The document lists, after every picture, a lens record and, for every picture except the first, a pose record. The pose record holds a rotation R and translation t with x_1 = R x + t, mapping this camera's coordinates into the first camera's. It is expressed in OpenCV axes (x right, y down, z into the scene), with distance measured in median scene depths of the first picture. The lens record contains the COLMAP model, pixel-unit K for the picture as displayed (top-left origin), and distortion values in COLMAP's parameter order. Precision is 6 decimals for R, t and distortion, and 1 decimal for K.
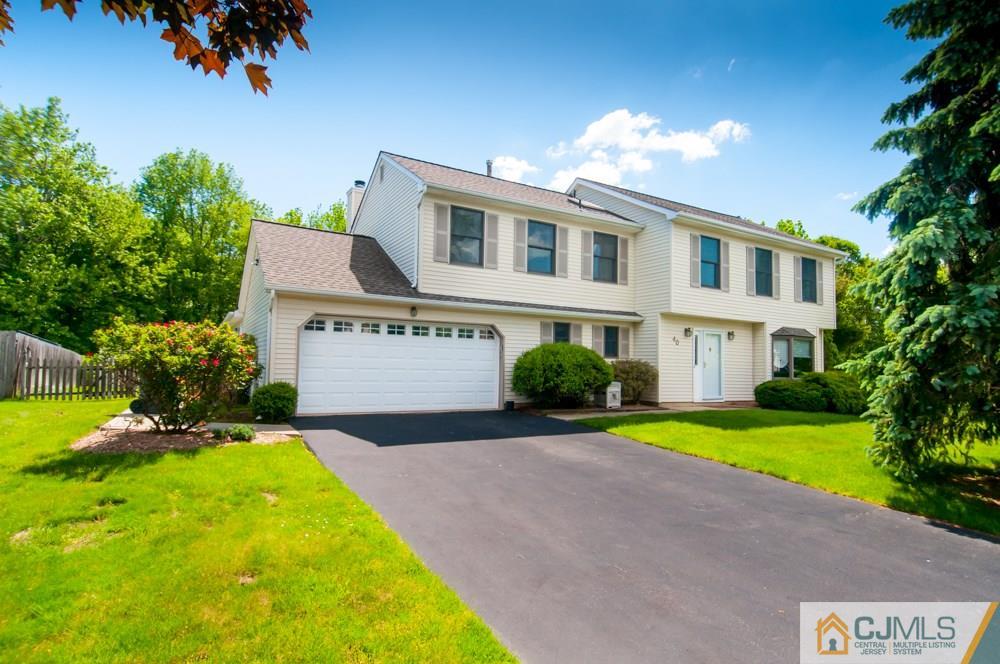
lens RADIAL K [[514.8, 0, 497.2], [0, 514.8, 333.8], [0, 0, 1]] dist [0.006636, -0.002705]
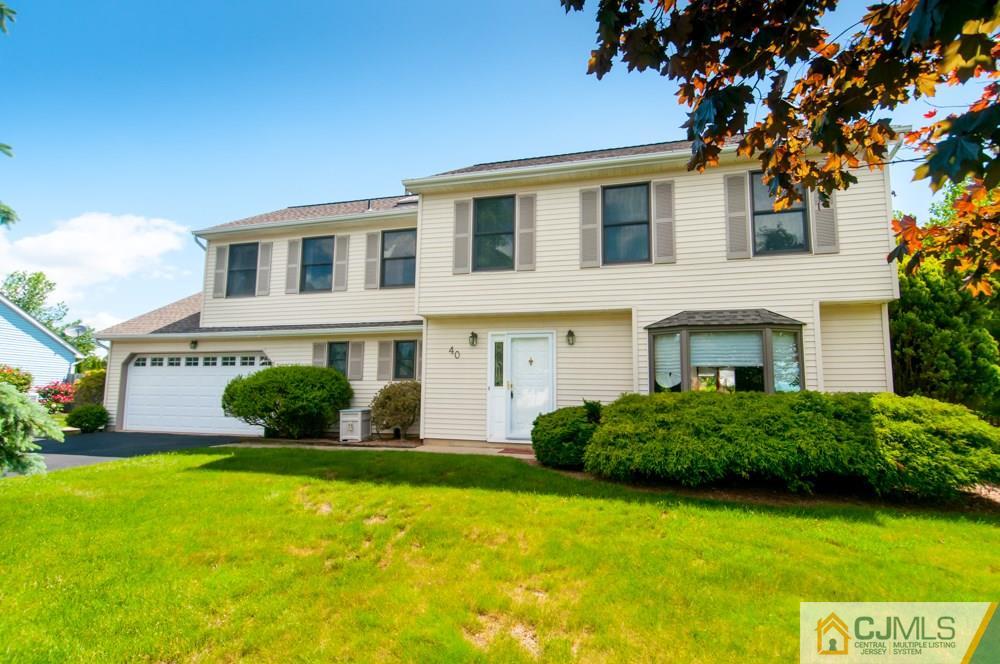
lens RADIAL K [[514.8, 0, 499.1], [0, 514.8, 332.4], [0, 0, 1]] dist [0.006636, -0.002705]
pose [[0.697606, -0.097504, -0.709816, 0.975596], [0.052807, 0.994999, -0.084780, 0.053895], [0.714533, 0.021660, 0.699267, 0.589478]]
